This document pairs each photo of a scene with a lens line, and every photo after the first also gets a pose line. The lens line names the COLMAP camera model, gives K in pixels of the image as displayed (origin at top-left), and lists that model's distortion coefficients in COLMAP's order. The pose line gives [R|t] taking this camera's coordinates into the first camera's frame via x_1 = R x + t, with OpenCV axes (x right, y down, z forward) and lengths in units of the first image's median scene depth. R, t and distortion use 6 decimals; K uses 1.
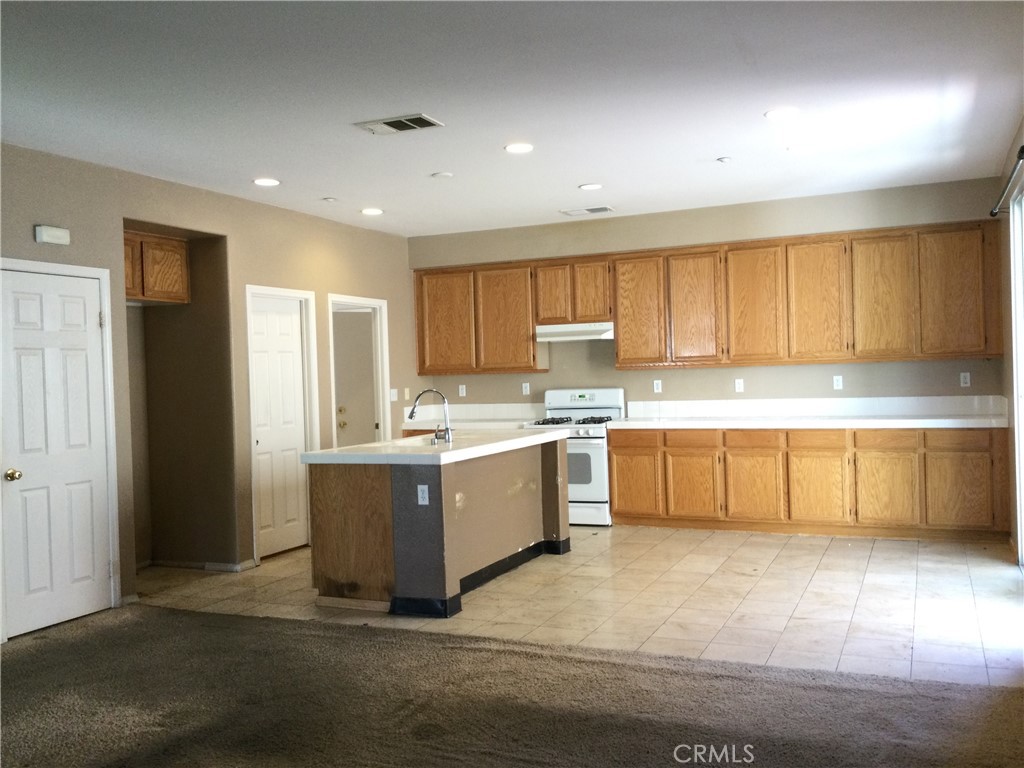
lens RADIAL K [[919.9, 0, 512.0], [0, 919.9, 384.0], [0, 0, 1]] dist [0.092090, -0.182237]
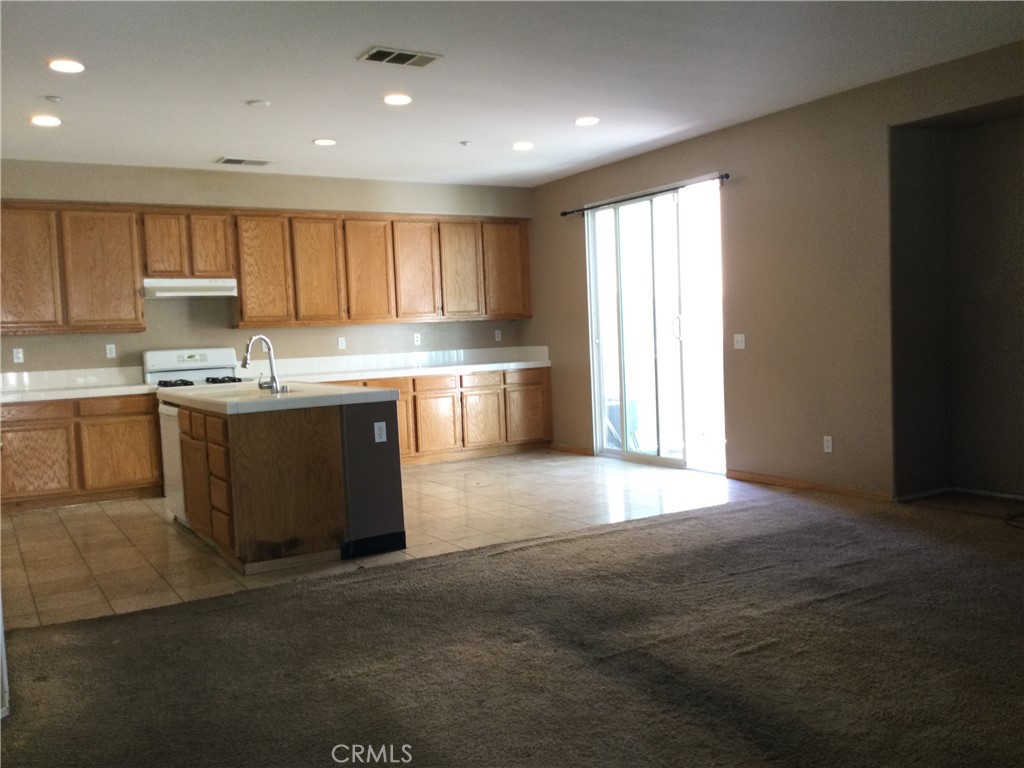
lens RADIAL K [[919.9, 0, 512.0], [0, 919.9, 384.0], [0, 0, 1]] dist [0.092090, -0.182237]
pose [[0.574259, -0.037919, 0.817795, -0.722041], [0.033976, 0.999170, 0.022471, 0.043586], [-0.817968, 0.014881, 0.575071, 0.264589]]
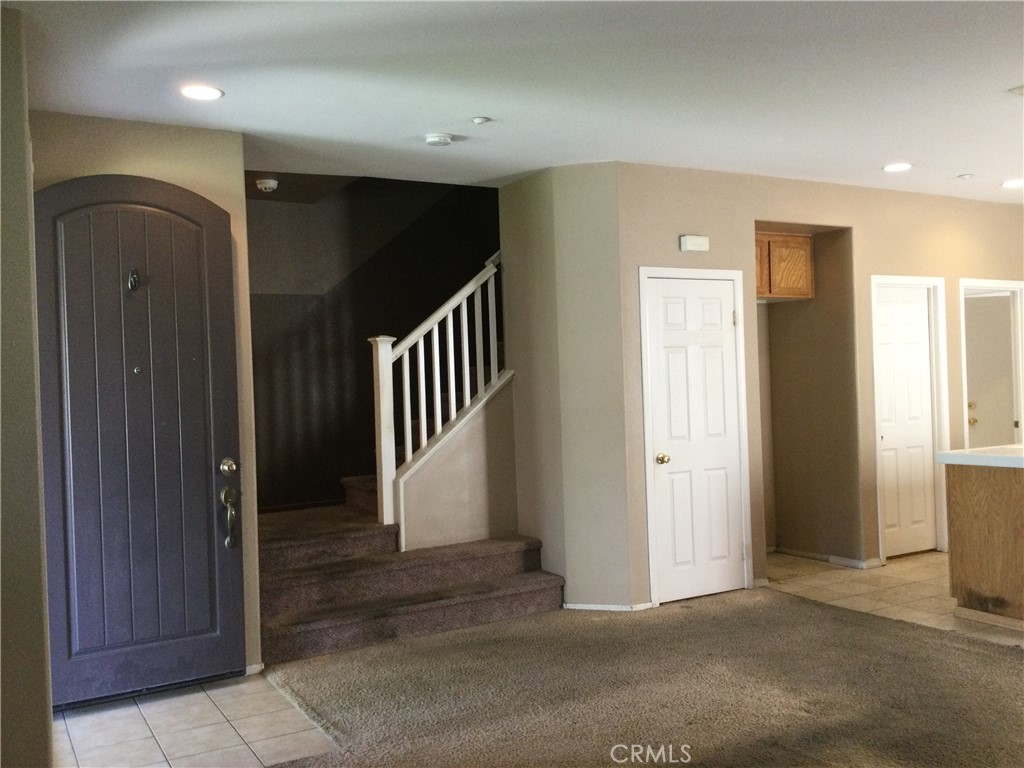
lens RADIAL K [[919.9, 0, 512.0], [0, 919.9, 384.0], [0, 0, 1]] dist [0.092090, -0.182237]
pose [[0.812264, 0.003962, -0.583276, -0.026776], [0.001971, 0.999953, 0.009538, -0.003681], [0.583286, -0.008897, 0.812218, -0.014878]]
